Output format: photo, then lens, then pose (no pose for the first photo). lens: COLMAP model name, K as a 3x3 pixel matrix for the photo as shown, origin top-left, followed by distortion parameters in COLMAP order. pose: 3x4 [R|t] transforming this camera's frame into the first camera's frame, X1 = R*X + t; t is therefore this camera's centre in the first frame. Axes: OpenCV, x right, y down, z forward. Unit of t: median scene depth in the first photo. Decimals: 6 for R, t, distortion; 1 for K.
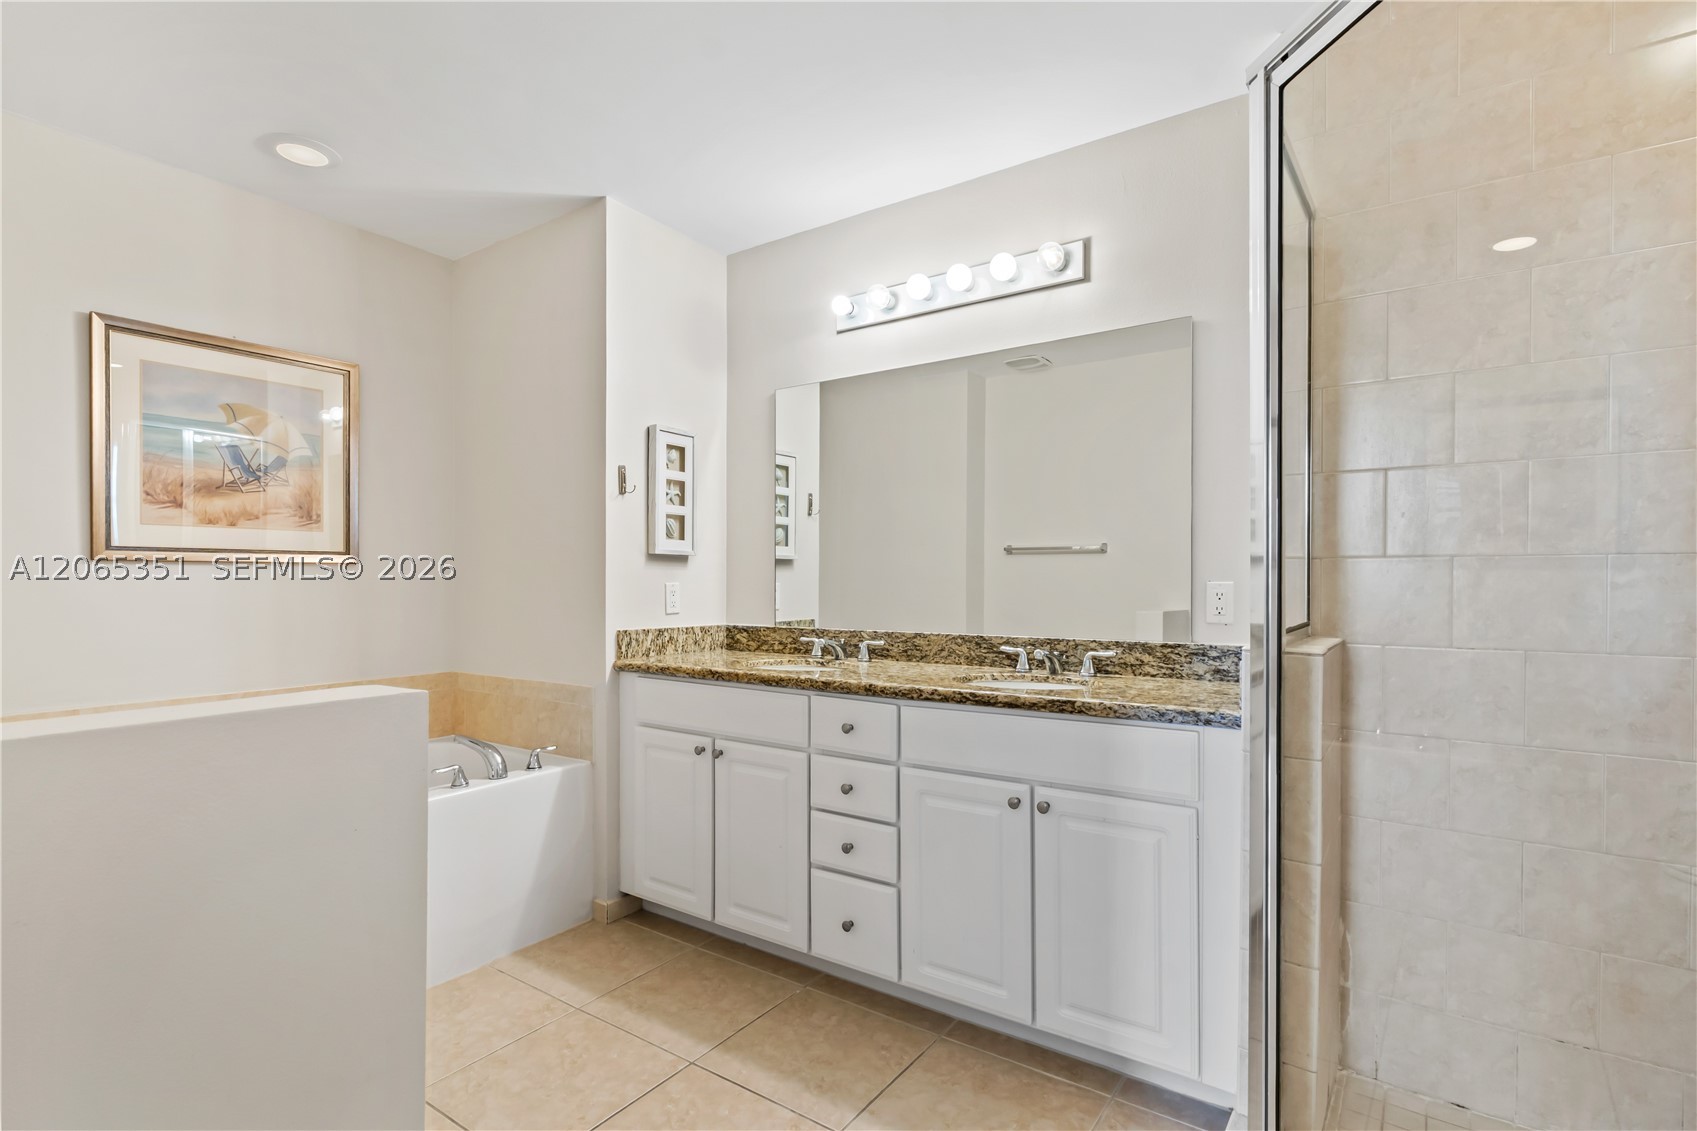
lens RADIAL K [[813.8, 0, 845.6], [0, 813.8, 578.3], [0, 0, 1]] dist [-0.004493, 0.001861]
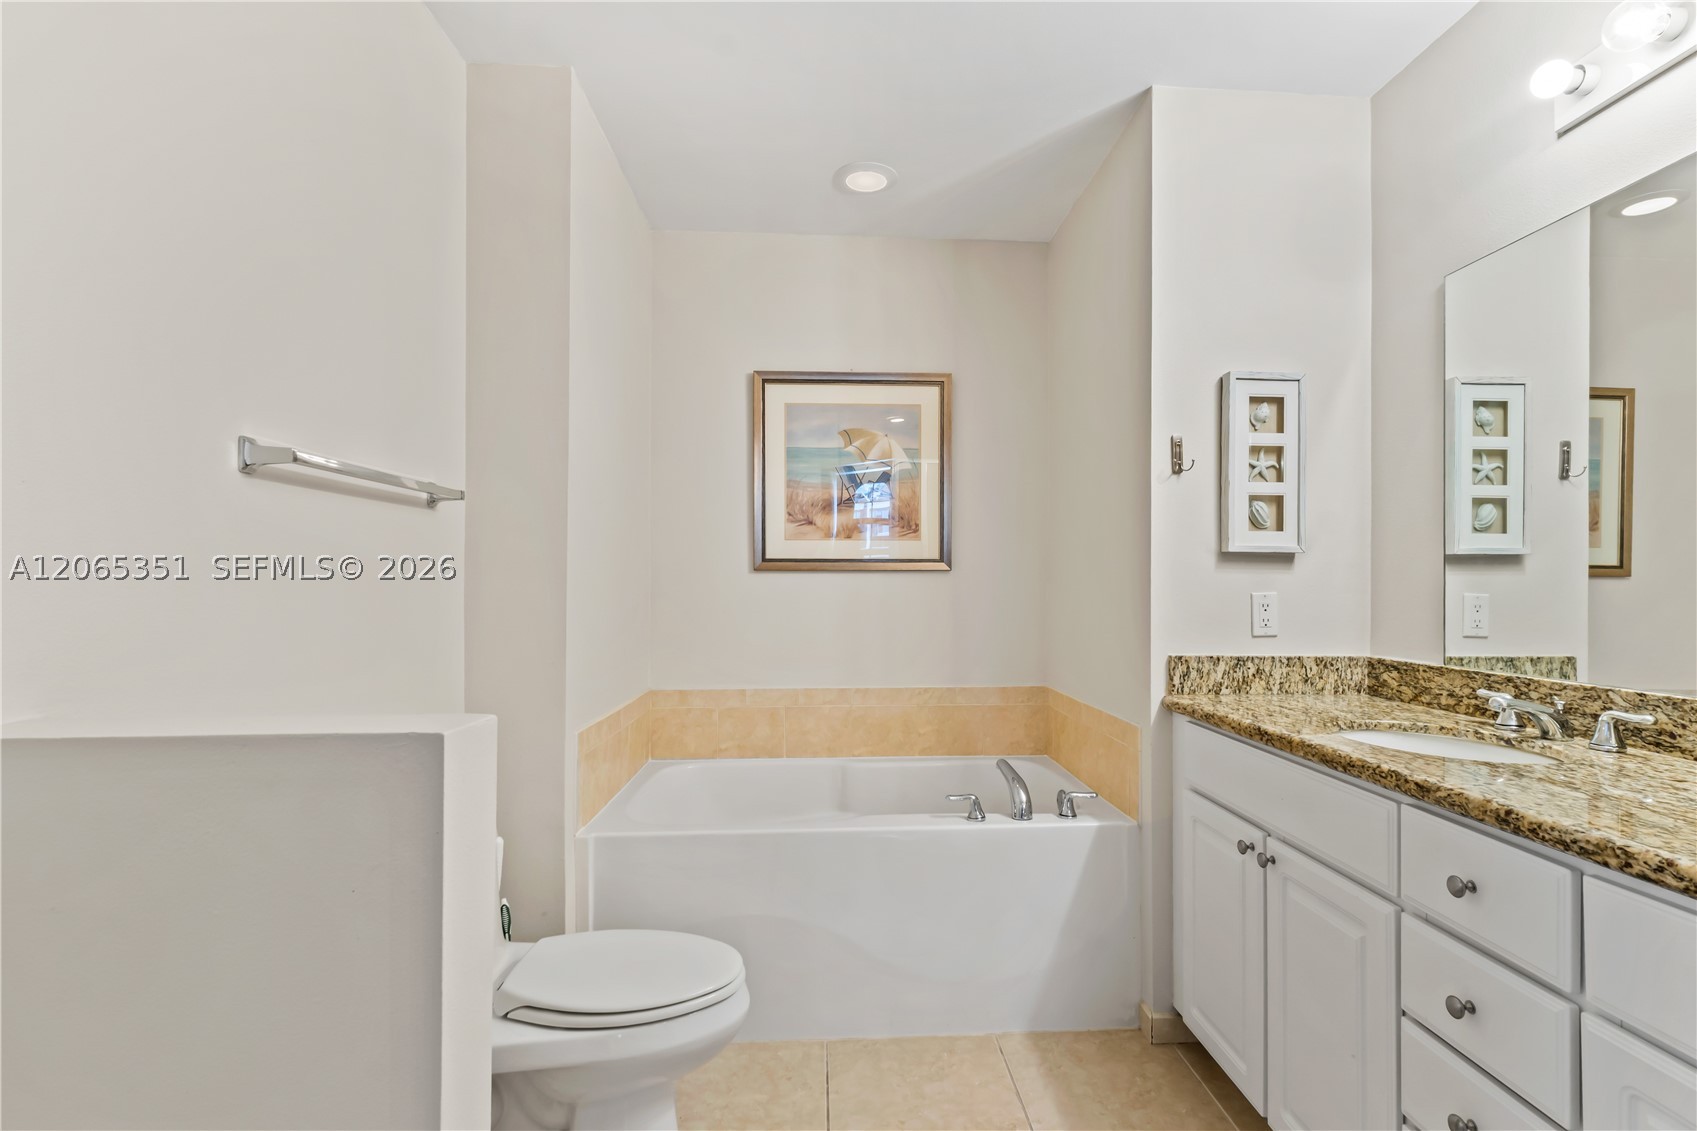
lens RADIAL K [[813.8, 0, 853.6], [0, 813.8, 576.7], [0, 0, 1]] dist [-0.004493, 0.001861]
pose [[0.617347, -0.006569, -0.786663, 0.134363], [-0.000699, 0.999960, -0.008898, -0.001796], [0.786690, 0.006043, 0.617318, 0.318664]]
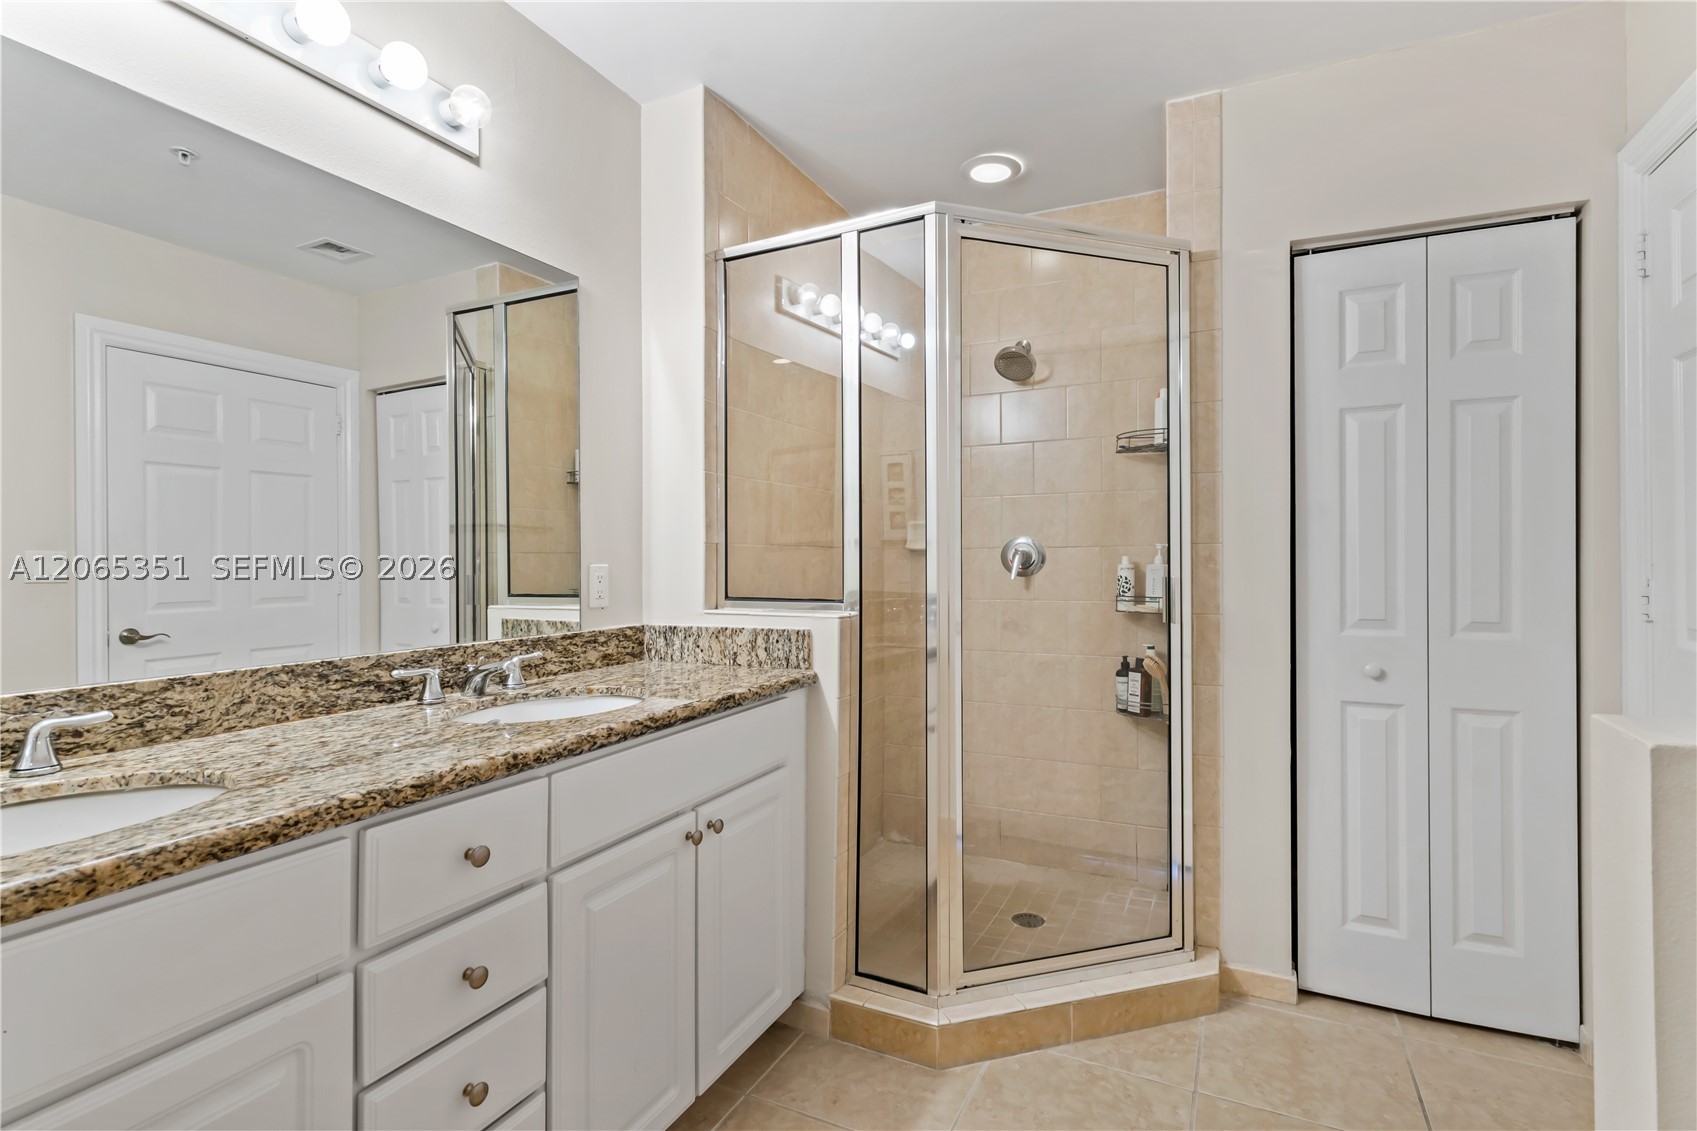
lens RADIAL K [[813.8, 0, 854.3], [0, 813.8, 560.5], [0, 0, 1]] dist [-0.004493, 0.001861]
pose [[-0.184712, 0.001247, 0.982792, -0.436825], [0.000067, 0.999999, -0.001256, 0.000311], [-0.982793, -0.000166, -0.184712, 0.696089]]
